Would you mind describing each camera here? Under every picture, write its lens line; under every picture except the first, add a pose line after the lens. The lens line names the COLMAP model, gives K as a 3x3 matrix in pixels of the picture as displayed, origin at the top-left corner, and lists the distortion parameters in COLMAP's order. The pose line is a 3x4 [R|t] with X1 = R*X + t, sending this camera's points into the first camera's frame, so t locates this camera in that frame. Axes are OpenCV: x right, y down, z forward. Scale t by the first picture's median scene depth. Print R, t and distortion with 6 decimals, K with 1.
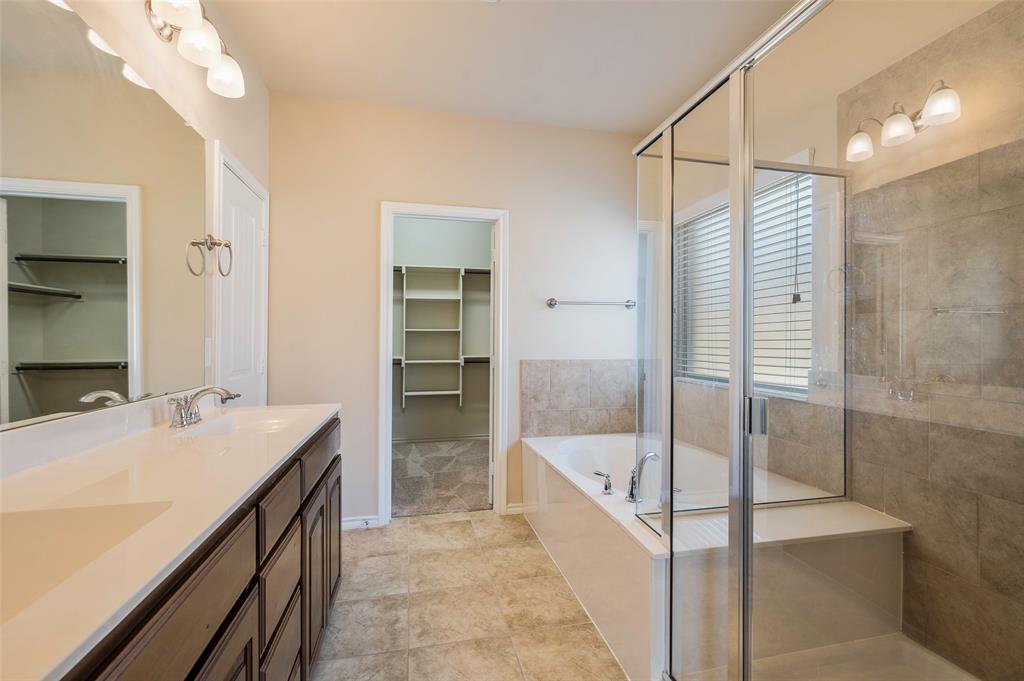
lens RADIAL K [[441.1, 0, 502.6], [0, 441.1, 341.2], [0, 0, 1]] dist [-0.007073, 0.001358]
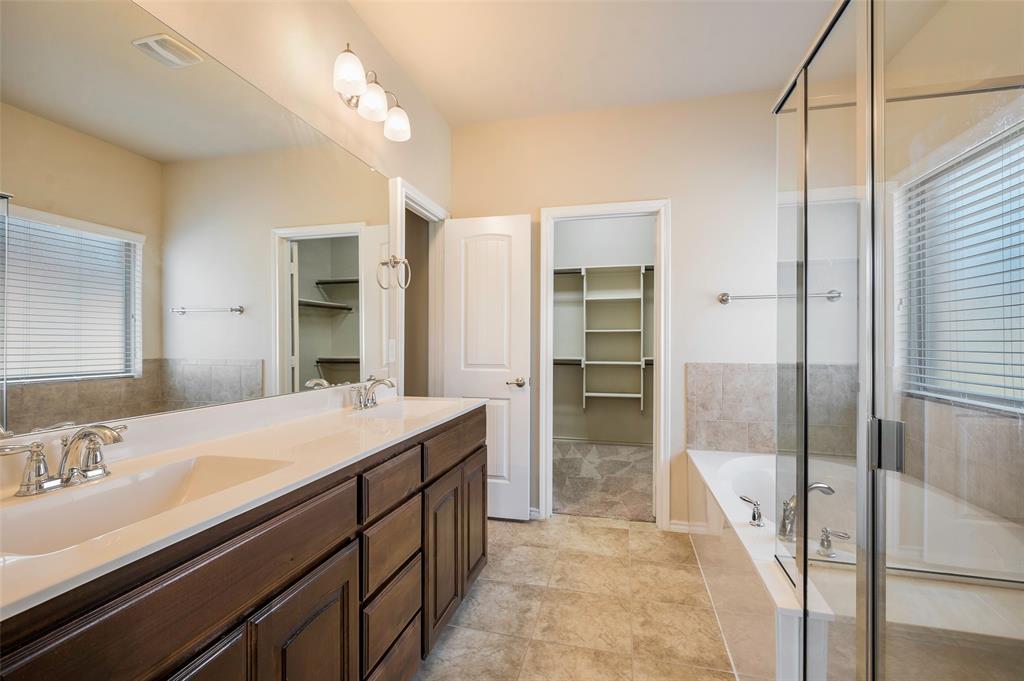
lens RADIAL K [[441.1, 0, 503.7], [0, 441.1, 341.7], [0, 0, 1]] dist [-0.007073, 0.001358]
pose [[0.892995, -0.000588, -0.450066, 0.124747], [-0.000168, 0.999999, -0.001640, 0.000806], [0.450067, 0.001540, 0.892994, 0.028641]]
